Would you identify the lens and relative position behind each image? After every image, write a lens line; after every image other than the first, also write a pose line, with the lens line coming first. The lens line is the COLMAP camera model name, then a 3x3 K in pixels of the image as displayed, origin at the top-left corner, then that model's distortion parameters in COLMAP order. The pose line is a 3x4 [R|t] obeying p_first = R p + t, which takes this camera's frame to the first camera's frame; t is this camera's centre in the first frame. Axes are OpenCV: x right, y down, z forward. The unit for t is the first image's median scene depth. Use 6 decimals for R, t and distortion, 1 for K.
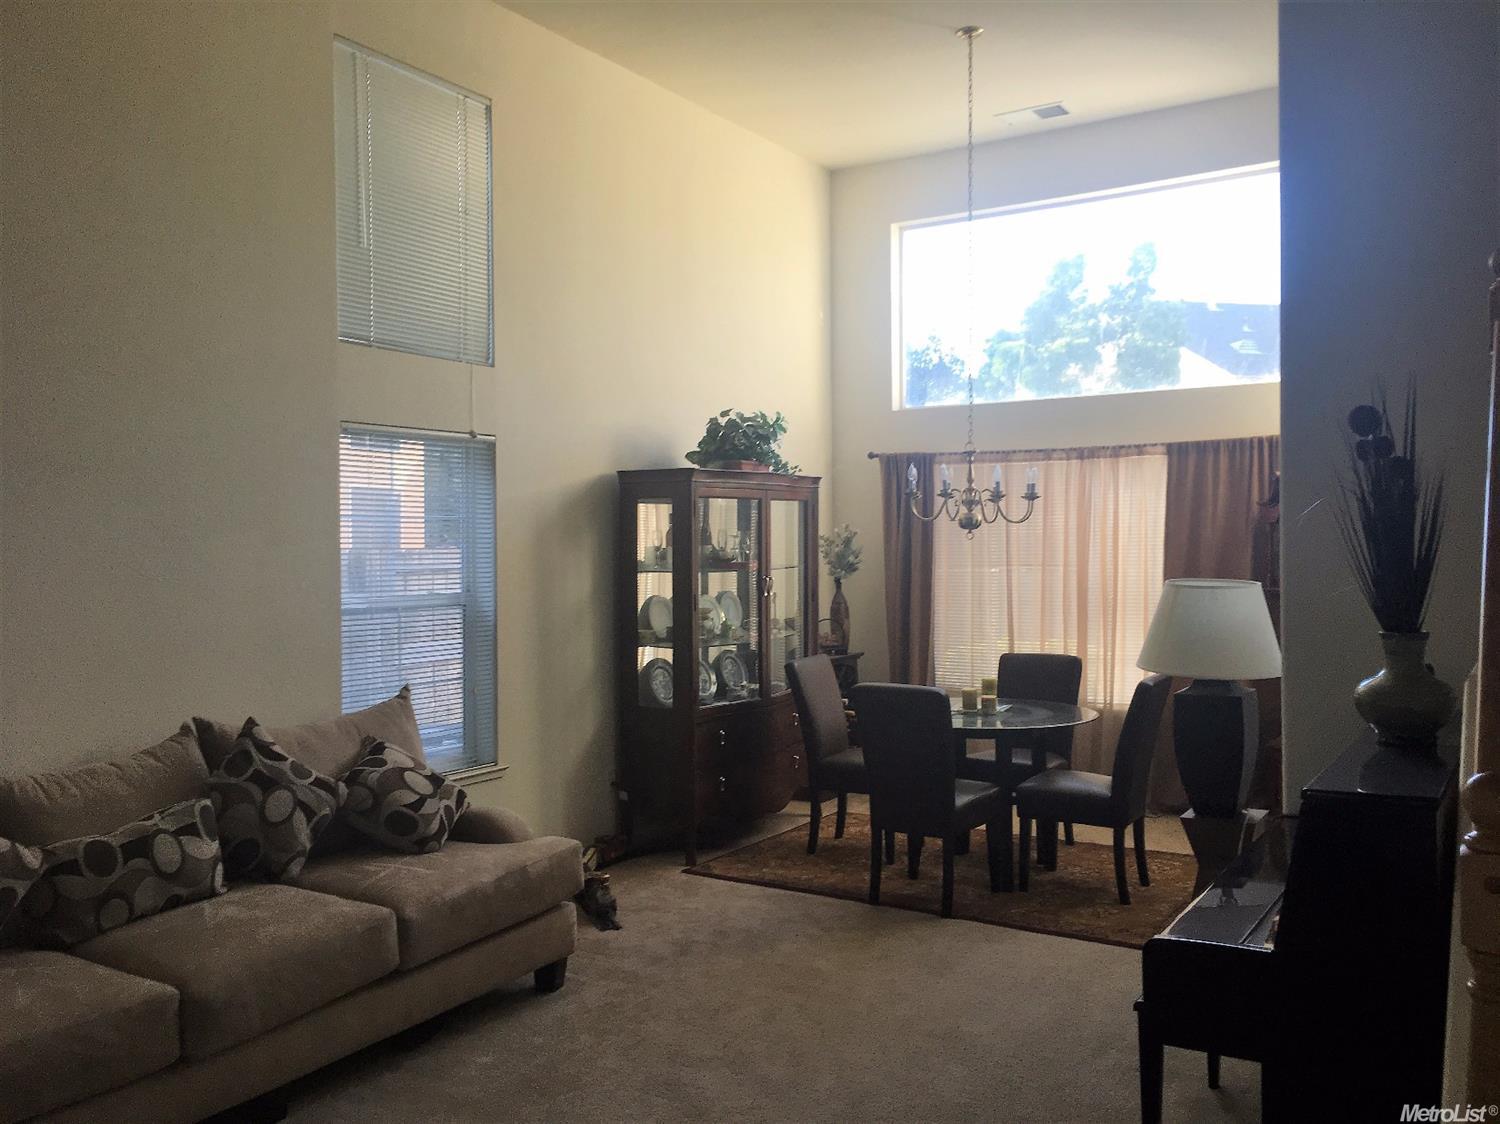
lens RADIAL K [[1288.7, 0, 750.0], [0, 1288.7, 562.0], [0, 0, 1]] dist [0.005415, 0.002299]
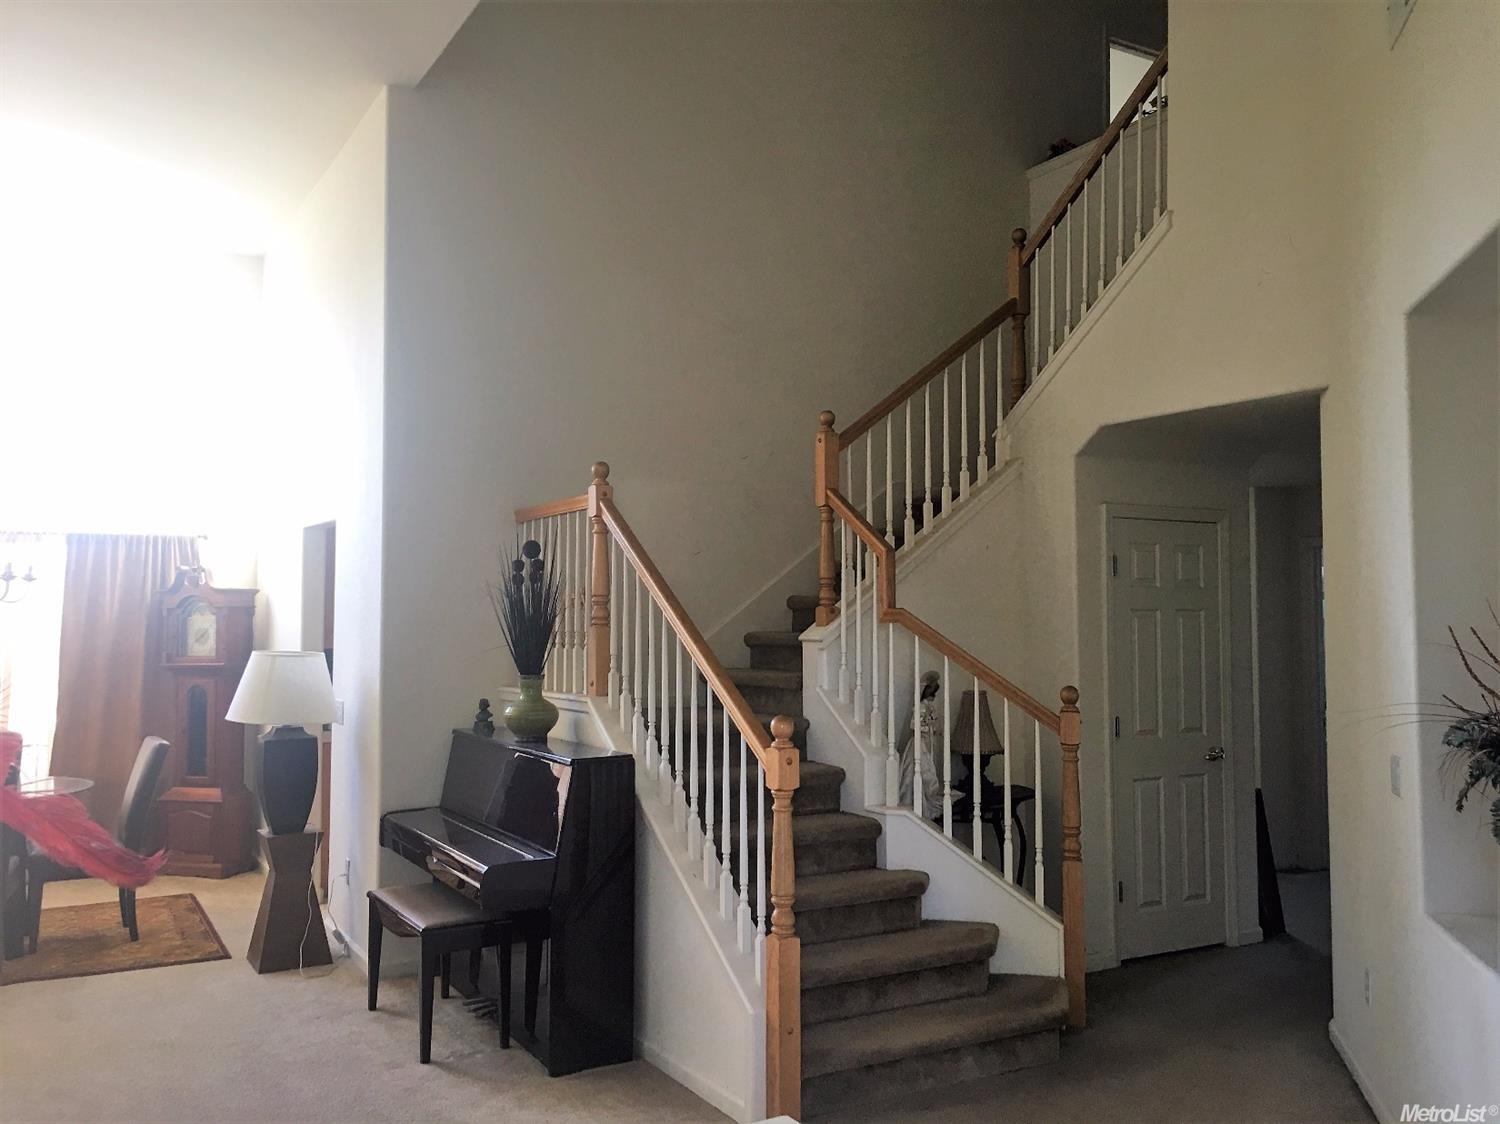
lens RADIAL K [[1259.3, 0, 750.0], [0, 1259.3, 562.0], [0, 0, 1]] dist [-0.003033, 0.000007]
pose [[0.468943, 0.069783, 0.880467, -0.395955], [-0.000592, 0.996899, -0.078696, 0.016963], [-0.883228, 0.036383, 0.467530, -0.008805]]
